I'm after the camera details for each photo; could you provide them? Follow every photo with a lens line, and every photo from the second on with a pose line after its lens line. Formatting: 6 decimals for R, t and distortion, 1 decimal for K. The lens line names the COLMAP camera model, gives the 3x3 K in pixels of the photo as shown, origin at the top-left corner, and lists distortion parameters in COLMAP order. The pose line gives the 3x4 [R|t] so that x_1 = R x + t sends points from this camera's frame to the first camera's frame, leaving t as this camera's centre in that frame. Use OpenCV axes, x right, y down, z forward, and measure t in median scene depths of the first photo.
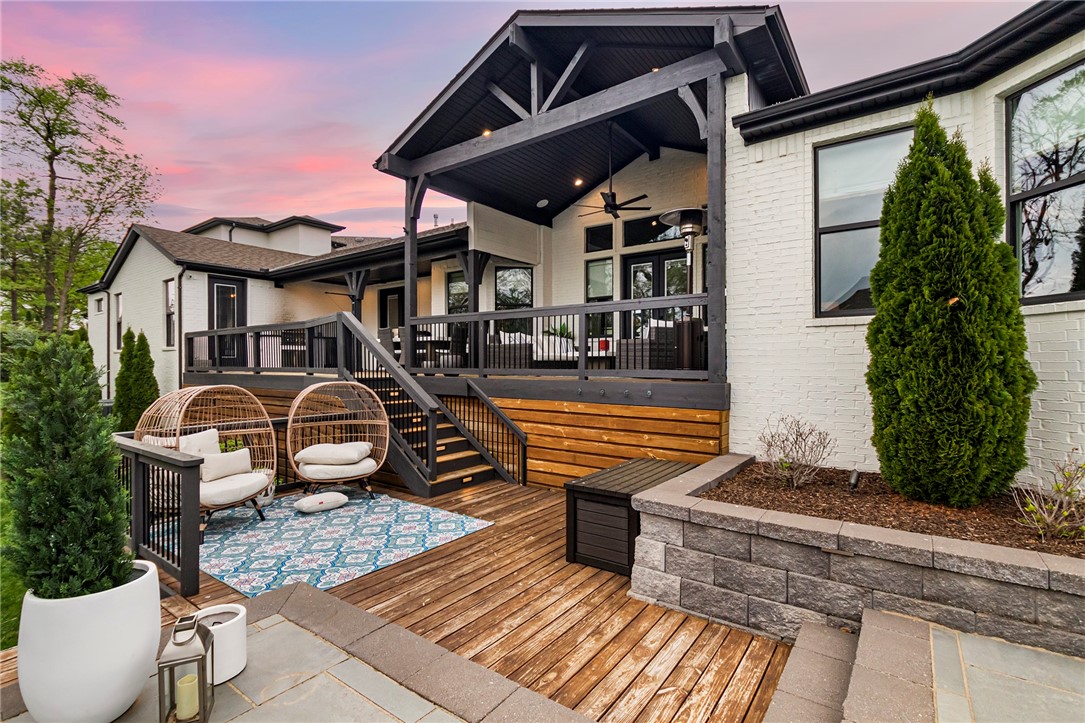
lens RADIAL K [[501.5, 0, 539.2], [0, 501.5, 358.6], [0, 0, 1]] dist [0.001295, 0.000090]
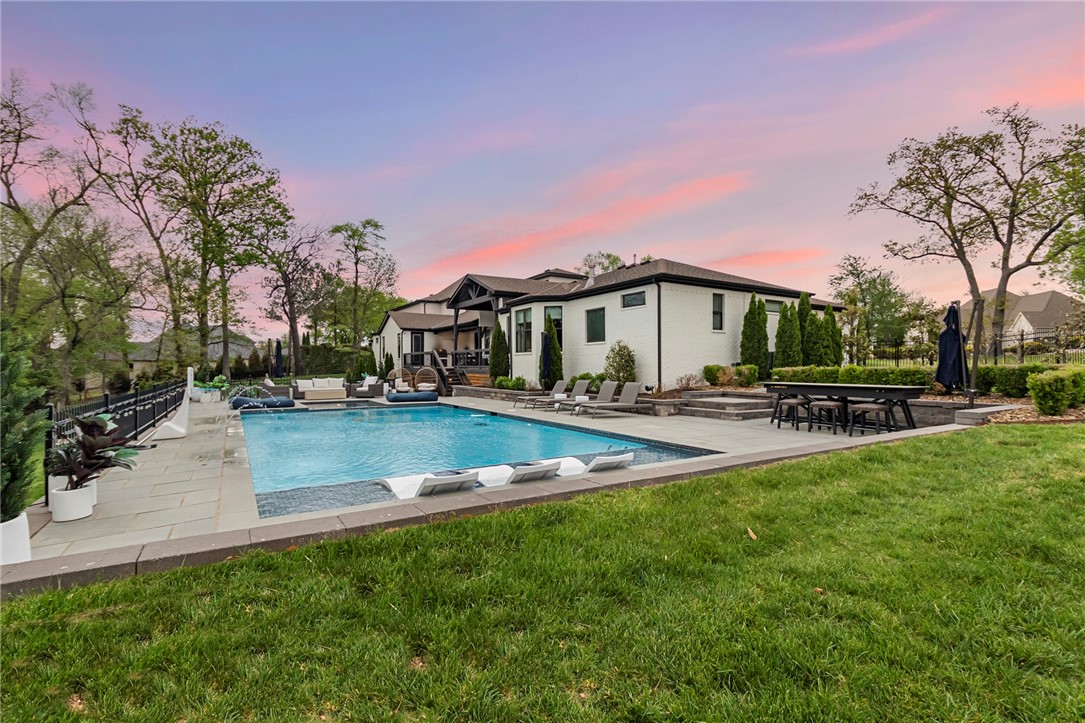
lens RADIAL K [[501.5, 0, 546.8], [0, 501.5, 365.6], [0, 0, 1]] dist [0.001295, 0.000090]
pose [[0.928574, 0.004153, -0.371125, 0.970151], [-0.005052, 0.999986, -0.001449, 0.013559], [0.371114, 0.003220, 0.928582, -1.169996]]
